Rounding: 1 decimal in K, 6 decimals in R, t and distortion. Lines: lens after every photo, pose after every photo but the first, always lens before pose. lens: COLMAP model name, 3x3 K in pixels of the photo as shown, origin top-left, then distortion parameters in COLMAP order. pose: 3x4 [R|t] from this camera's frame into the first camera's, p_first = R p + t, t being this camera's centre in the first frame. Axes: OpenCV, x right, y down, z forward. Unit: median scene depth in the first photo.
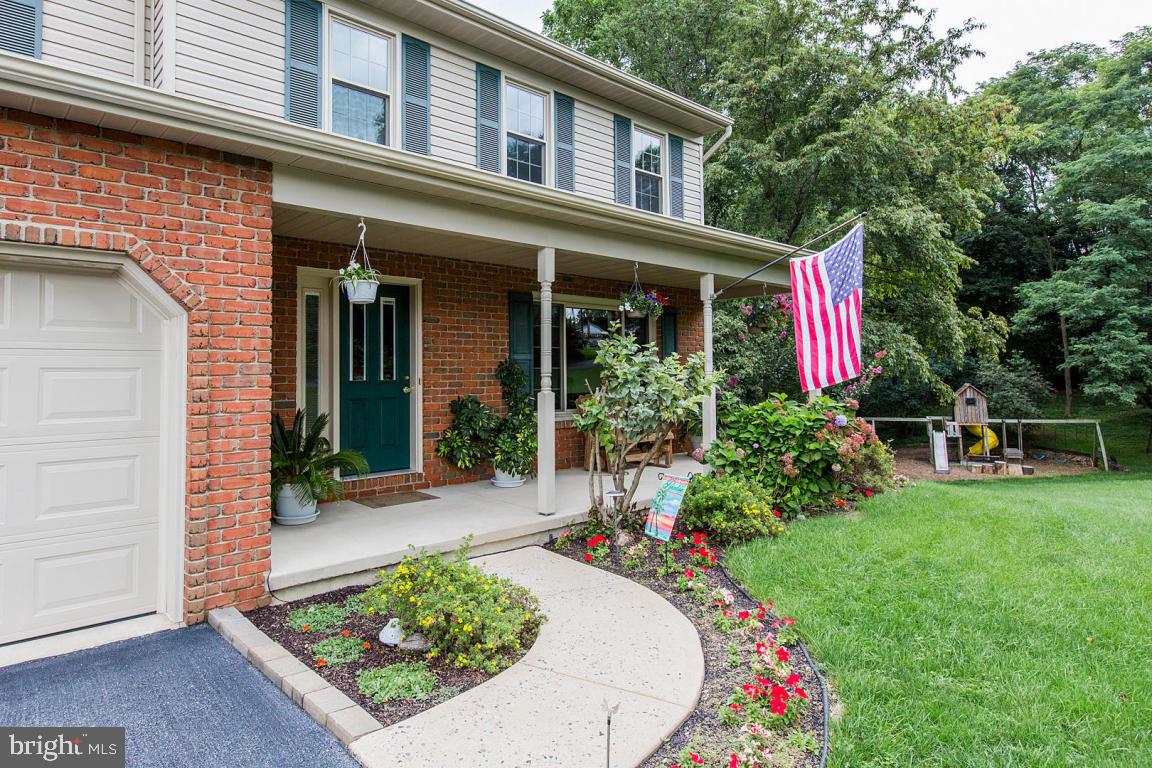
lens RADIAL K [[670.2, 0, 528.6], [0, 670.2, 348.0], [0, 0, 1]] dist [-0.011630, 0.006736]
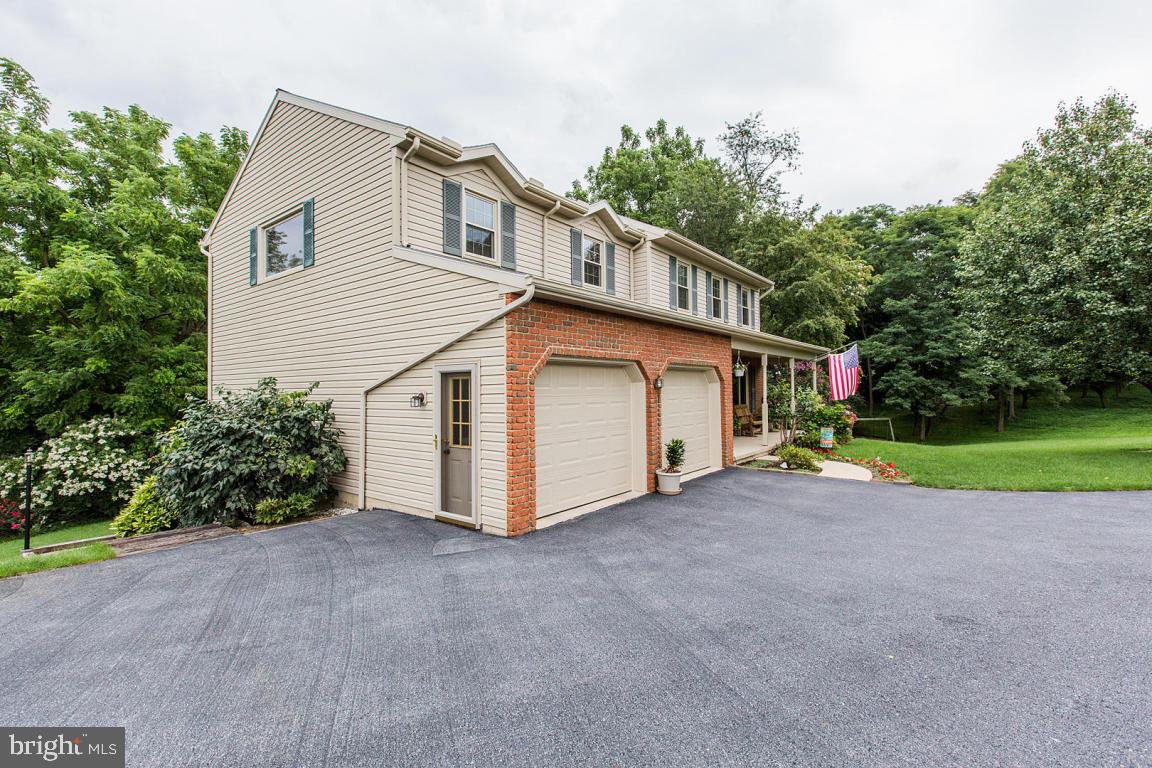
lens RADIAL K [[518.3, 0, 562.1], [0, 518.3, 379.6], [0, 0, 1]] dist [0.006897, -0.004177]
pose [[0.984642, 0.000864, 0.174584, -0.717645], [-0.003622, 0.999874, 0.015479, -0.040283], [-0.174549, -0.015873, 0.984521, -0.616309]]
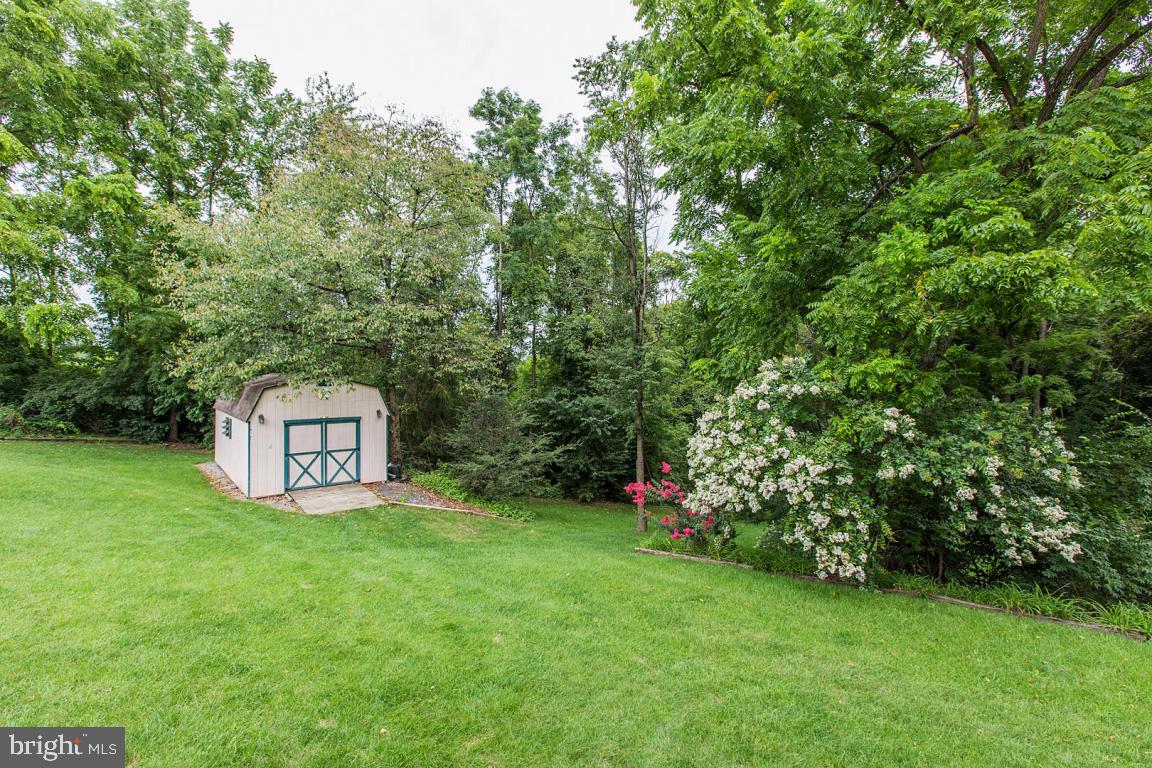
lens RADIAL K [[518.3, 0, 577.1], [0, 518.3, 375.7], [0, 0, 1]] dist [0.006897, -0.004177]
pose [[0.248497, 0.010662, -0.968574, -1.255830], [0.027984, 0.999443, 0.018181, 0.139793], [0.968228, -0.031622, 0.248060, 0.965378]]
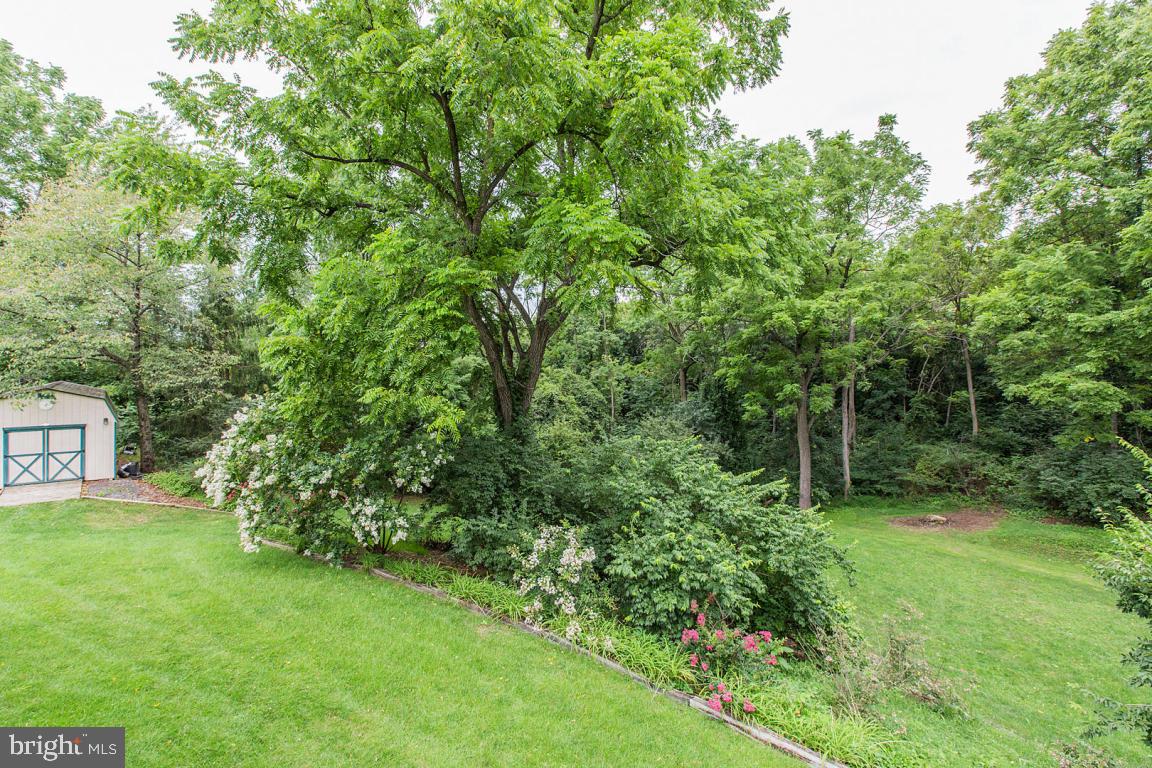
lens RADIAL K [[518.3, 0, 579.2], [0, 518.3, 364.2], [0, 0, 1]] dist [0.006897, -0.004177]
pose [[0.263879, 0.014536, -0.964446, -0.681313], [0.016495, 0.999672, 0.019580, 0.053228], [0.964415, -0.021075, 0.263553, 1.910851]]
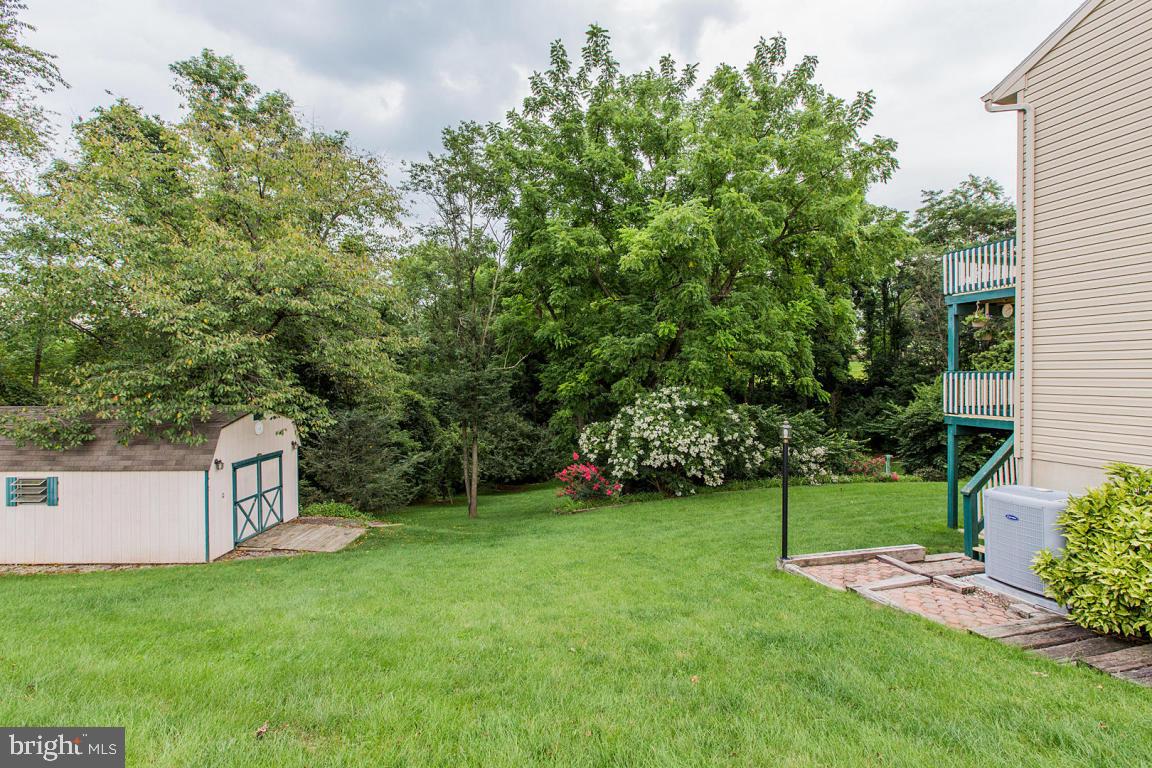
lens RADIAL K [[518.3, 0, 573.2], [0, 518.3, 381.5], [0, 0, 1]] dist [0.006897, -0.004177]
pose [[0.905283, 0.009837, -0.424696, -1.600038], [0.011811, 0.998763, 0.048309, 0.030564], [0.424646, -0.048750, 0.904046, -0.183007]]
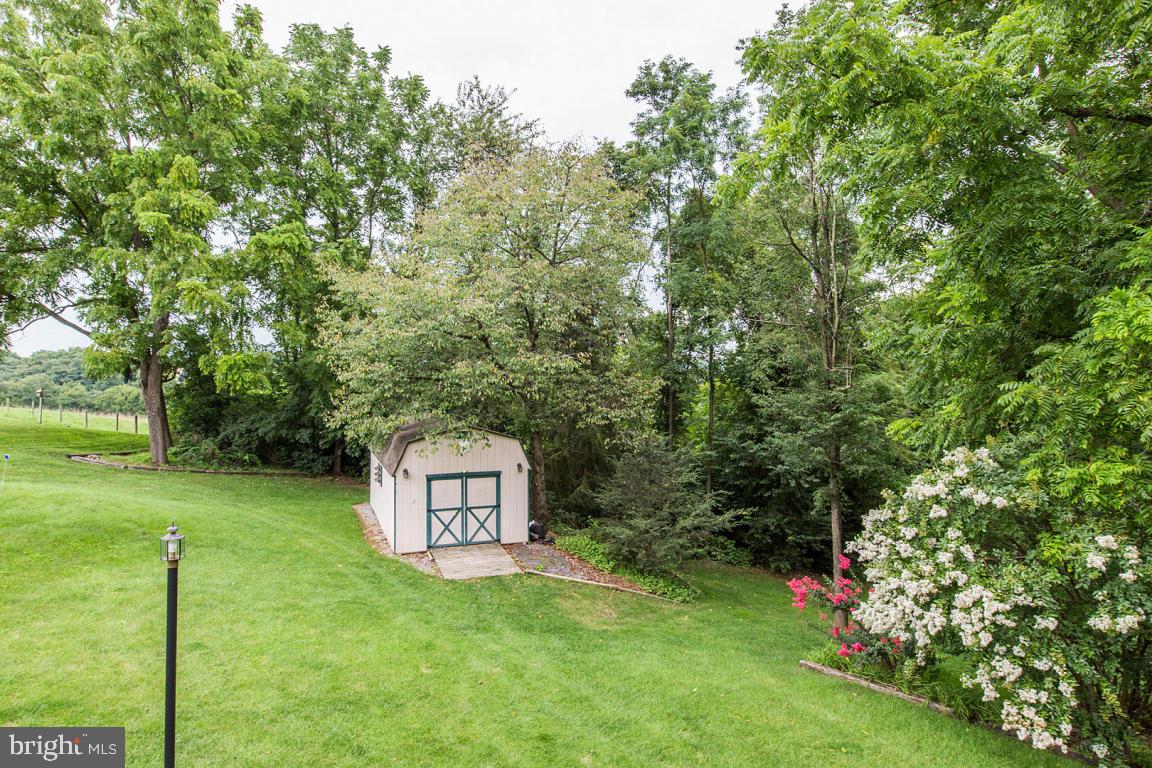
lens RADIAL K [[670.2, 0, 572.6], [0, 670.2, 369.6], [0, 0, 1]] dist [-0.011630, 0.006736]
pose [[-0.081126, -0.004262, -0.996695, -1.098978], [0.036402, 0.999311, -0.007236, 0.017029], [0.996039, -0.036869, -0.080915, 1.073854]]
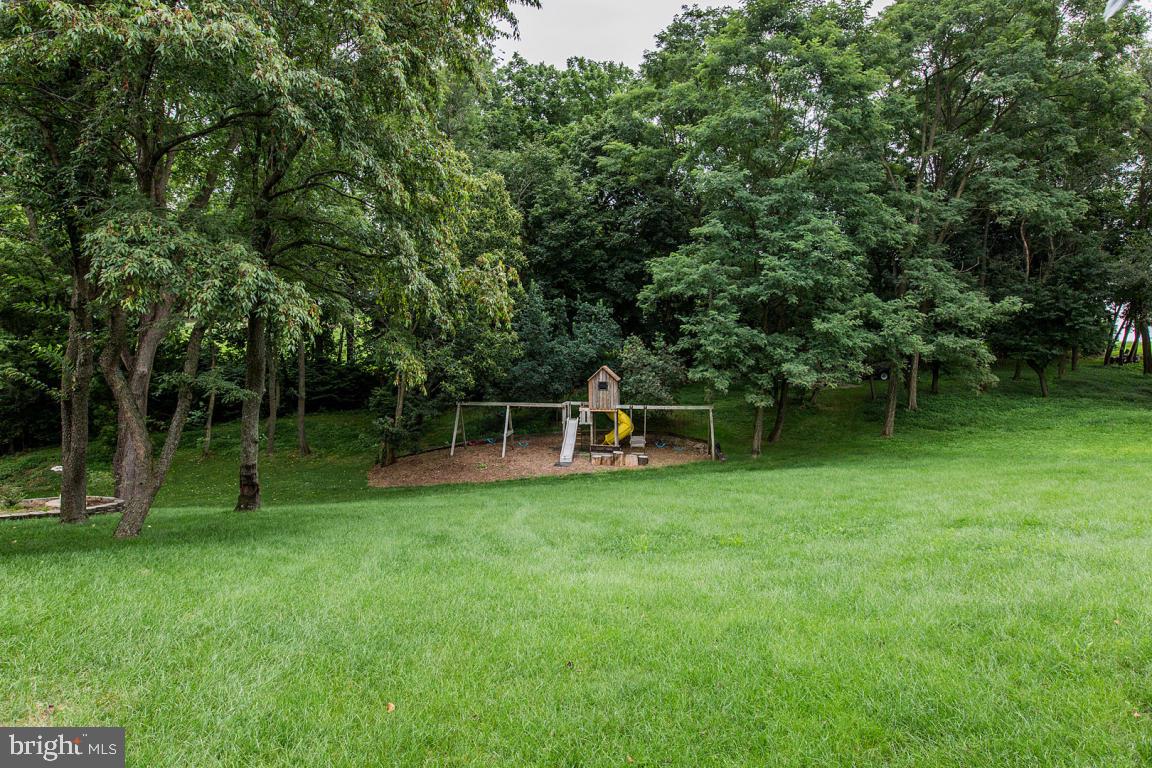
lens RADIAL K [[670.2, 0, 572.7], [0, 670.2, 379.1], [0, 0, 1]] dist [-0.011630, 0.006736]
pose [[0.926403, 0.018068, 0.376099, 0.822095], [-0.046995, 0.996586, 0.067883, 0.032170], [-0.373589, -0.080562, 0.924089, 0.497819]]
